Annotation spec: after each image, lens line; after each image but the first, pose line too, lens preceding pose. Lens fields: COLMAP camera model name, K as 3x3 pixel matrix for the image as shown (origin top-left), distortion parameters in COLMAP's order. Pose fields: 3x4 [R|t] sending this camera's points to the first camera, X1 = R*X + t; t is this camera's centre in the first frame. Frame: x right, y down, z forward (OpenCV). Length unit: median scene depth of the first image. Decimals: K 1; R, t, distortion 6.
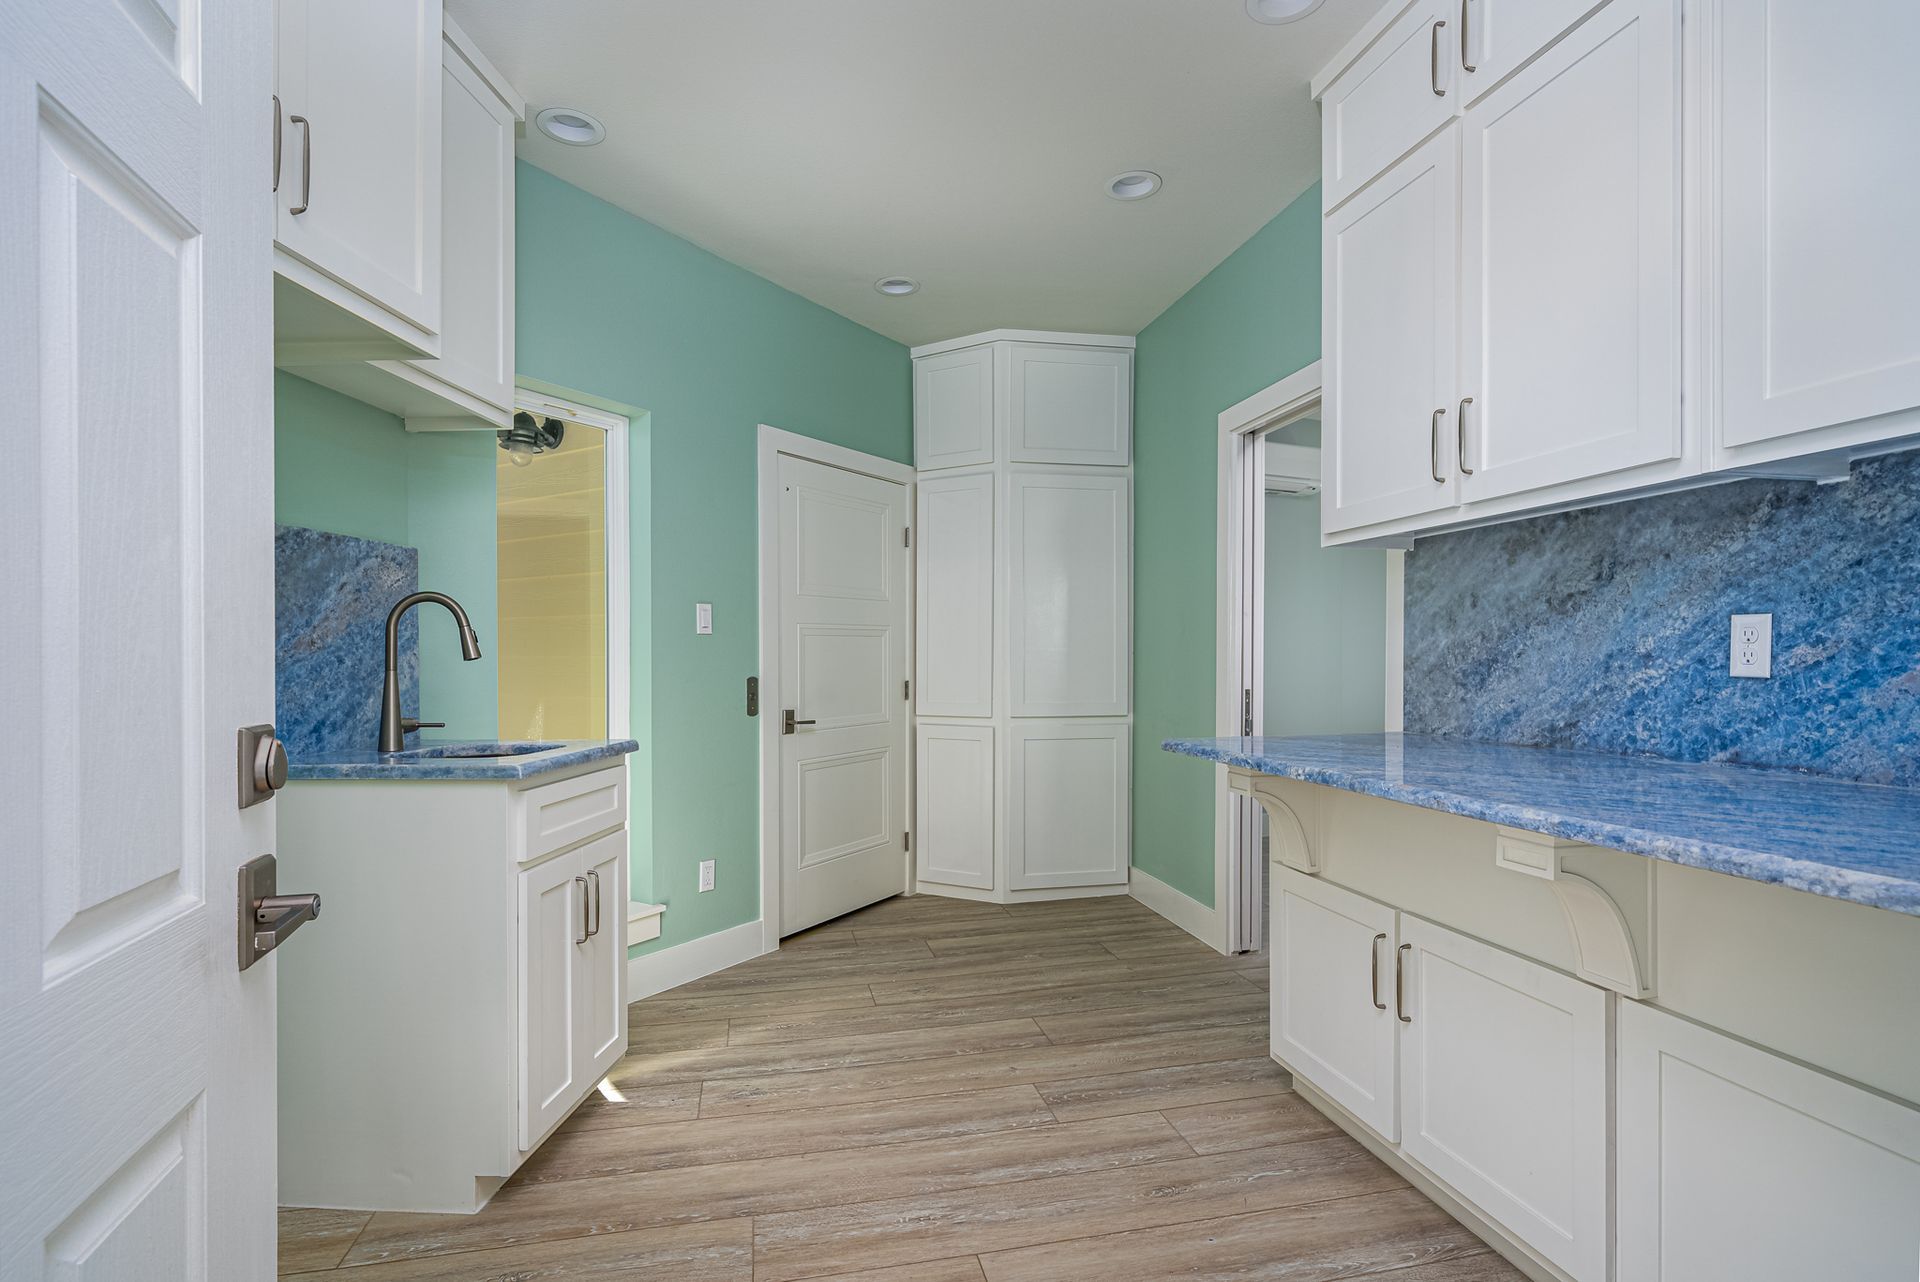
lens RADIAL K [[953.0, 0, 965.8], [0, 953.0, 654.5], [0, 0, 1]] dist [0.002102, 0.000548]
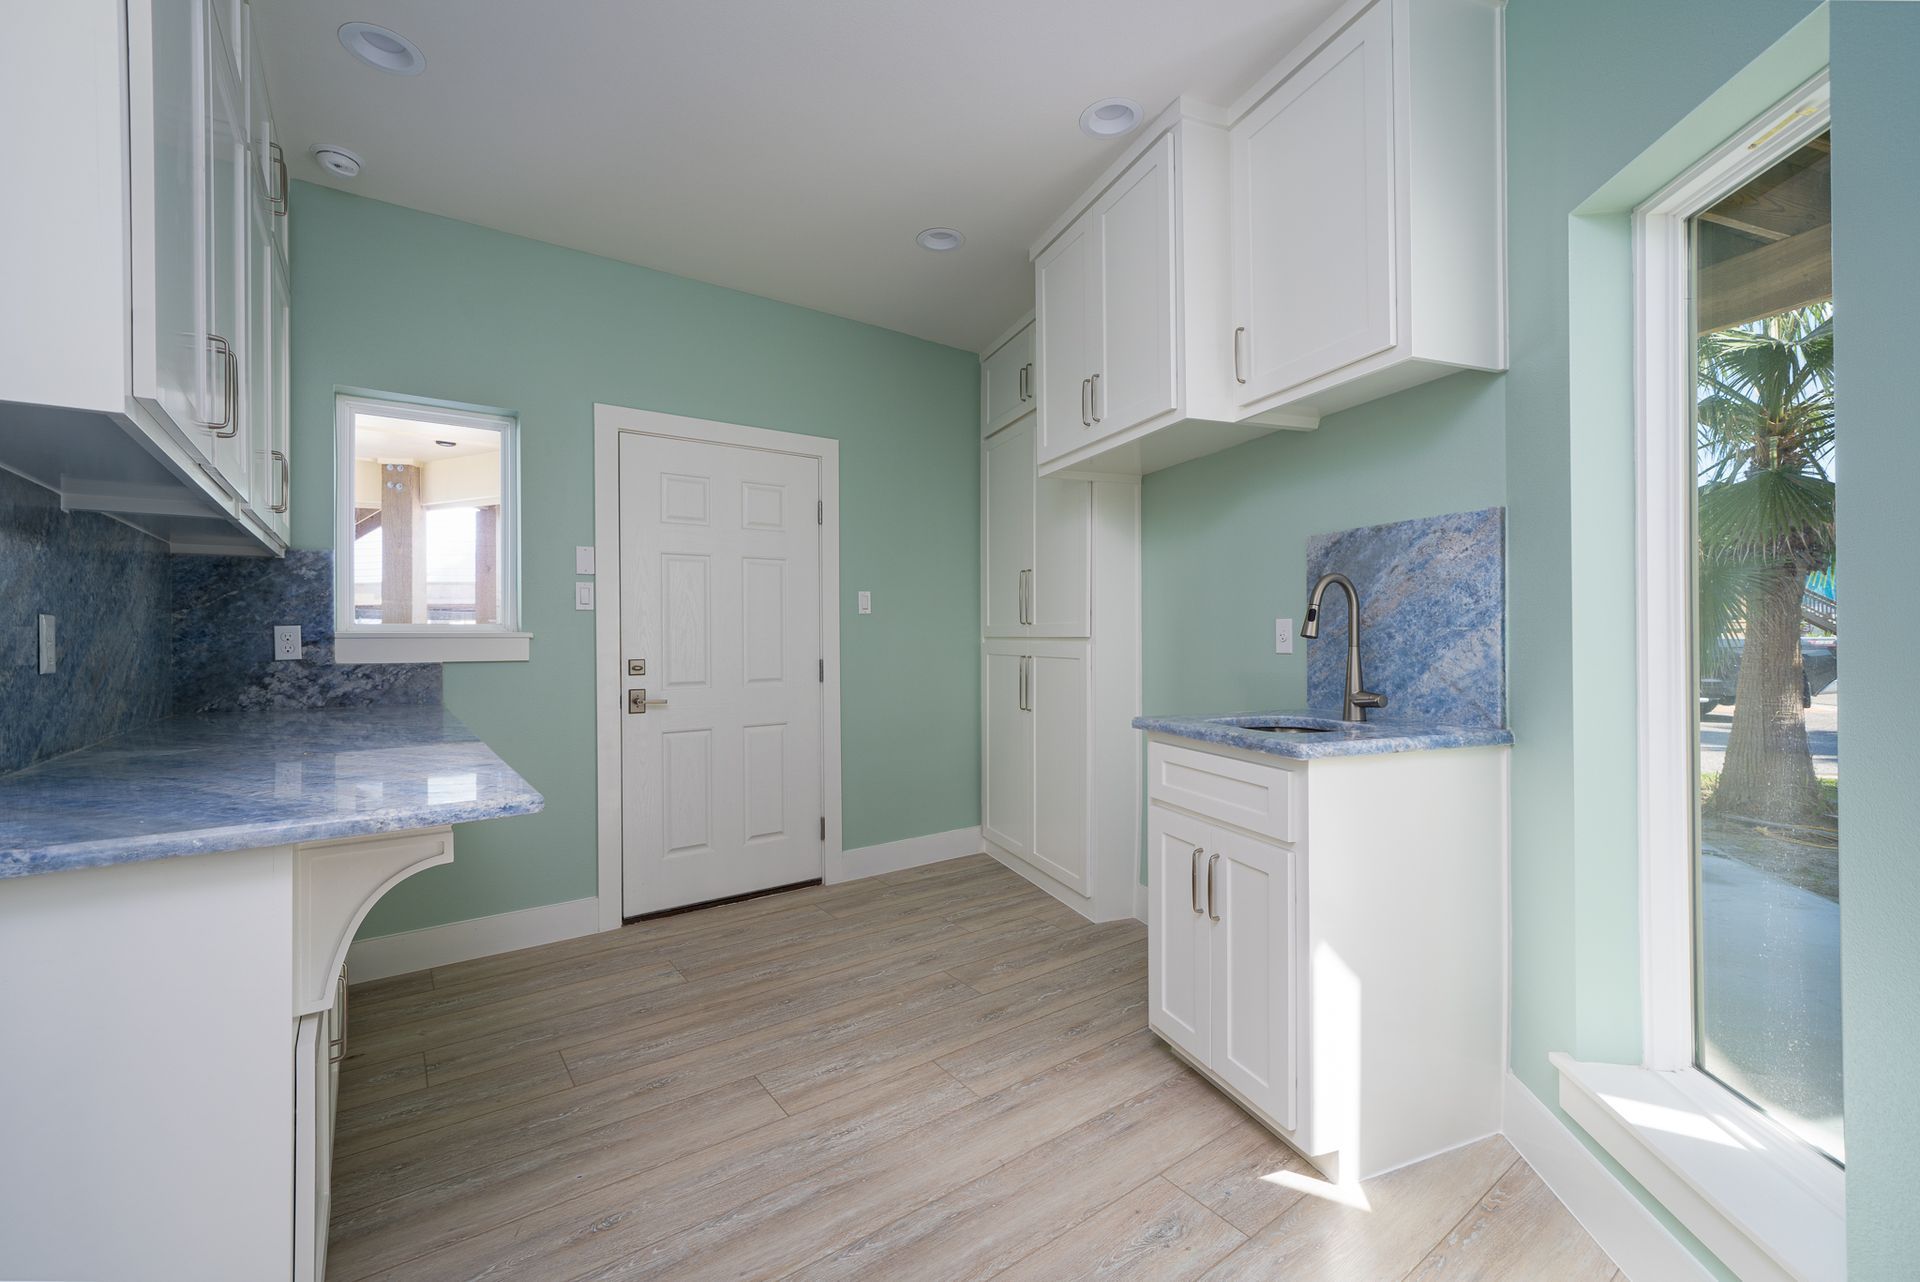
lens RADIAL K [[832.2, 0, 957.1], [0, 832.2, 611.4], [0, 0, 1]] dist [-0.000688, -0.000090]
pose [[-0.923057, 0.002794, -0.384653, 0.185225], [0.014176, 0.999541, -0.026757, -0.004484], [0.384402, -0.030152, -0.922673, 1.726159]]
